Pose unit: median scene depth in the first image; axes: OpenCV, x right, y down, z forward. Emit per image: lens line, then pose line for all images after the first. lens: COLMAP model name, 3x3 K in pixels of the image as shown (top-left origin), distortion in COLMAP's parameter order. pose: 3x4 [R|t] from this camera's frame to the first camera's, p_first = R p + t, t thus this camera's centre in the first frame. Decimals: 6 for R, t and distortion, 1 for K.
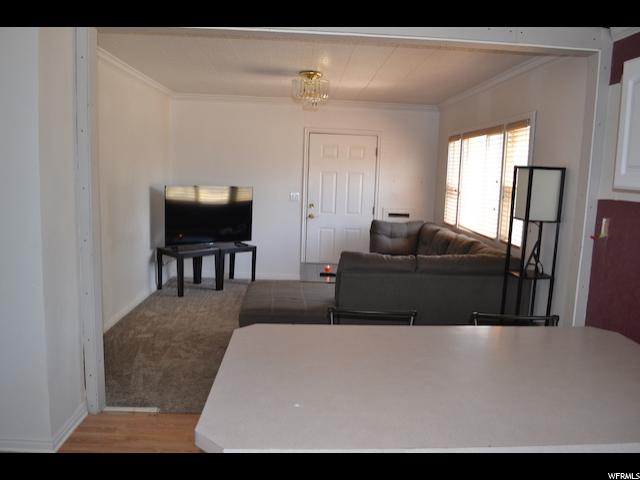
lens RADIAL K [[517.8, 0, 328.3], [0, 517.8, 238.6], [0, 0, 1]] dist [-0.072376, 0.046856]
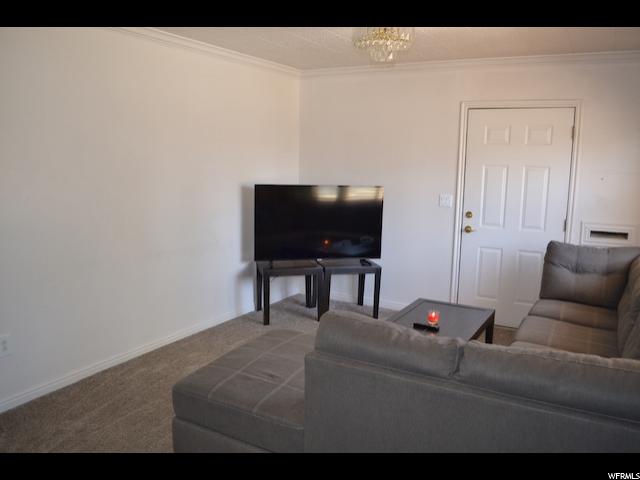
lens RADIAL K [[517.8, 0, 328.3], [0, 517.8, 238.6], [0, 0, 1]] dist [-0.072376, 0.046856]
pose [[0.852311, 0.058733, -0.519727, 0.179352], [-0.055739, 0.998216, 0.021398, -0.037222], [0.520057, 0.010731, 0.854064, 0.328747]]
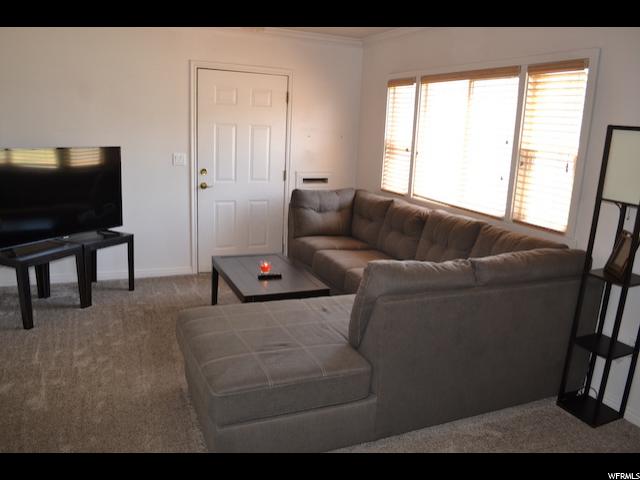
lens RADIAL K [[517.8, 0, 328.3], [0, 517.8, 238.6], [0, 0, 1]] dist [-0.072376, 0.046856]
pose [[0.931919, -0.070403, 0.355767, -0.141204], [0.034577, 0.993756, 0.106082, -0.042878], [-0.361014, -0.086558, 0.928535, 0.274608]]
